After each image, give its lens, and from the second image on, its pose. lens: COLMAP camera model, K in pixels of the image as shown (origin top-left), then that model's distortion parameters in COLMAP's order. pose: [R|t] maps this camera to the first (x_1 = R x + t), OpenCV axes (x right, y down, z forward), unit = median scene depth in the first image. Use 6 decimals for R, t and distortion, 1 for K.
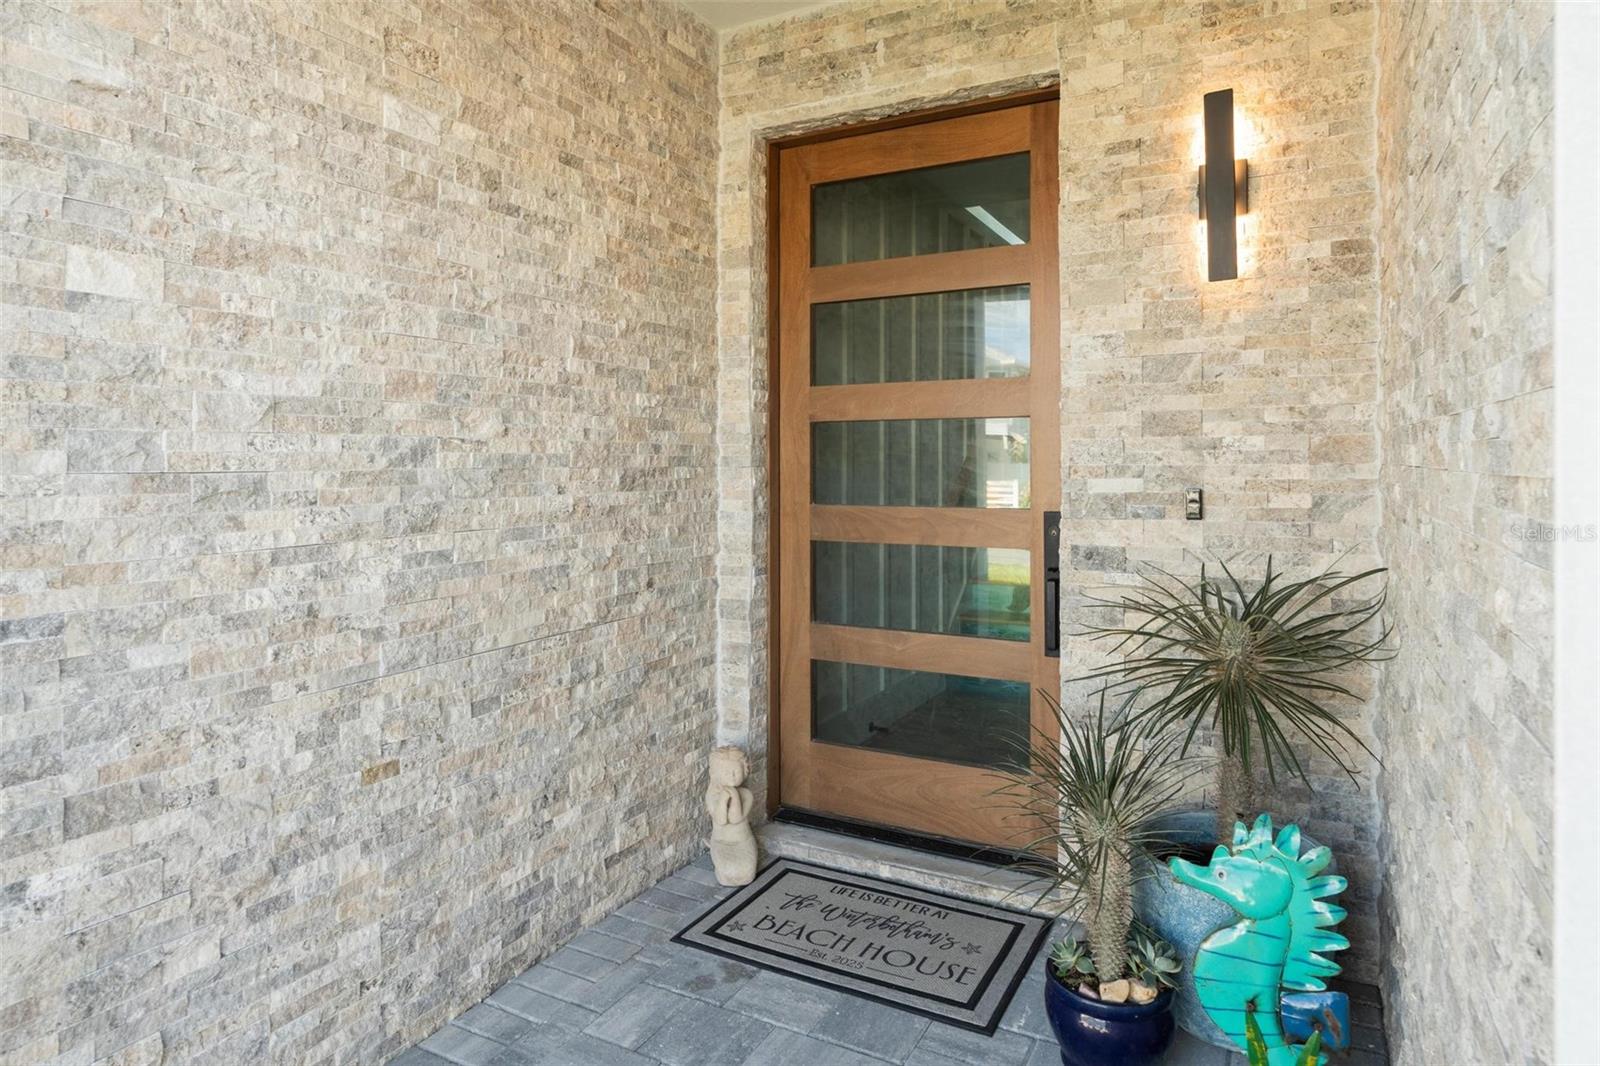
lens RADIAL K [[933.9, 0, 789.2], [0, 933.9, 475.8], [0, 0, 1]] dist [-0.007292, 0.000133]
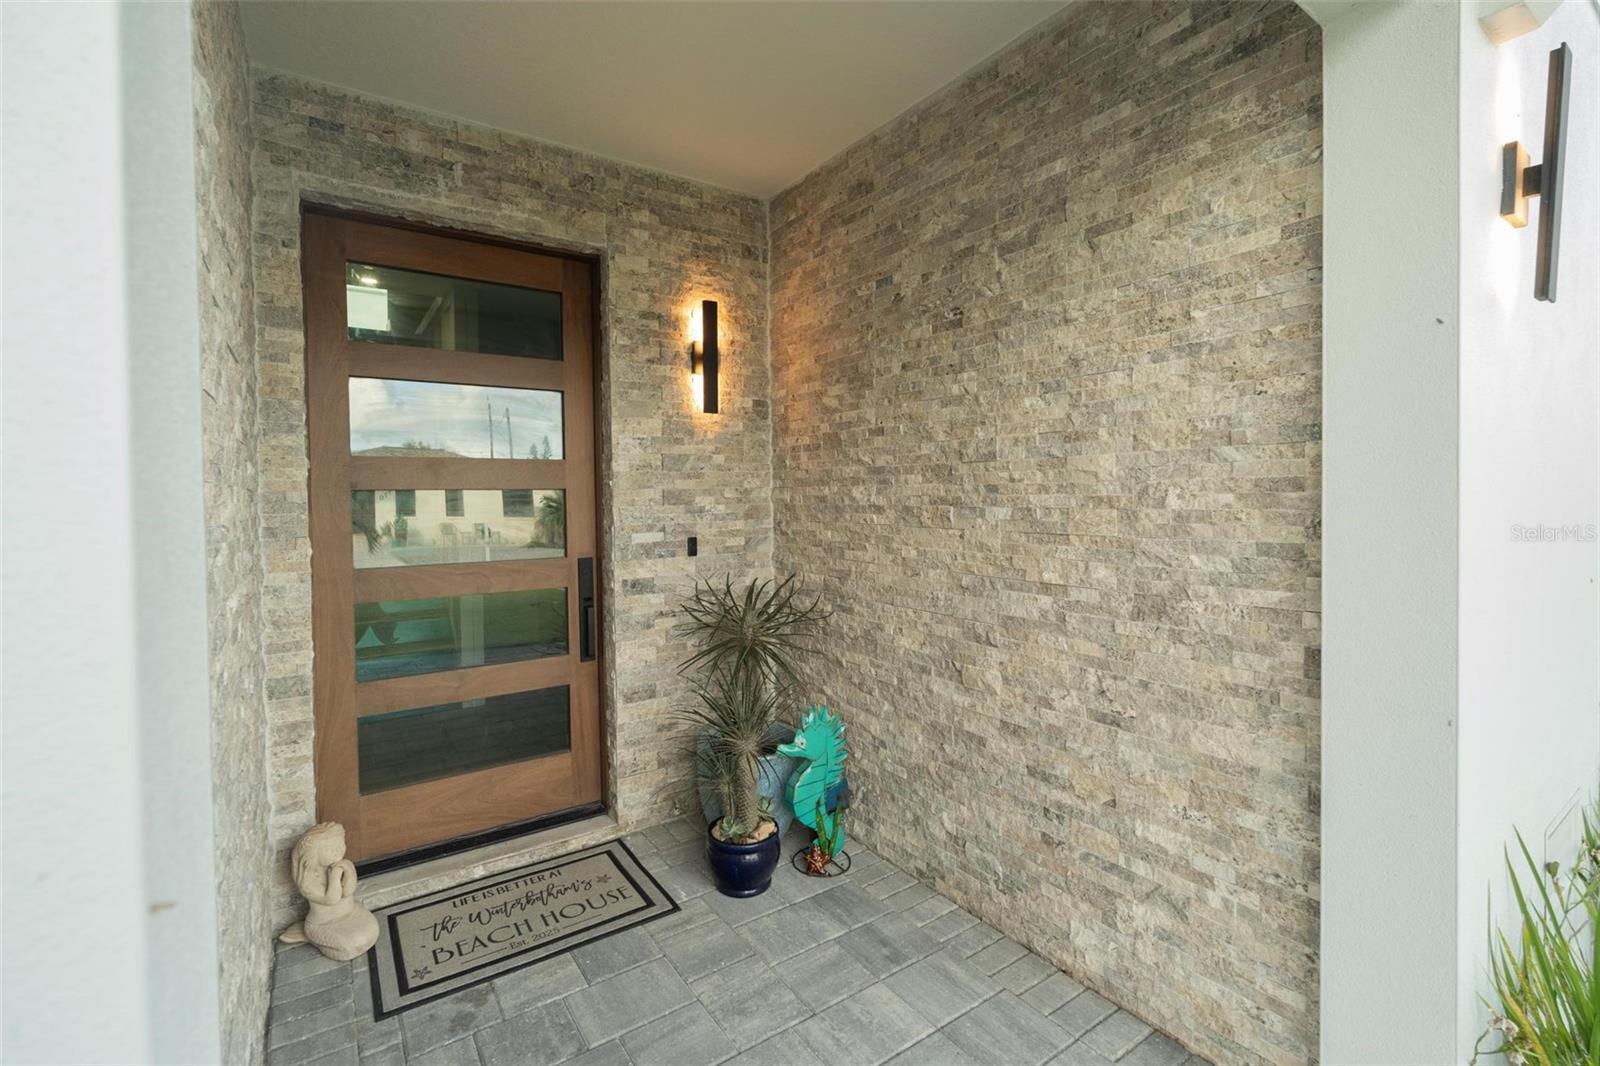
lens RADIAL K [[716.2, 0, 801.6], [0, 716.2, 521.9], [0, 0, 1]] dist [-0.005793, 0.001922]
pose [[0.445474, -0.035306, 0.894598, -0.588180], [0.021688, 0.999354, 0.028640, -0.043471], [-0.895032, 0.006643, 0.445952, 0.256385]]
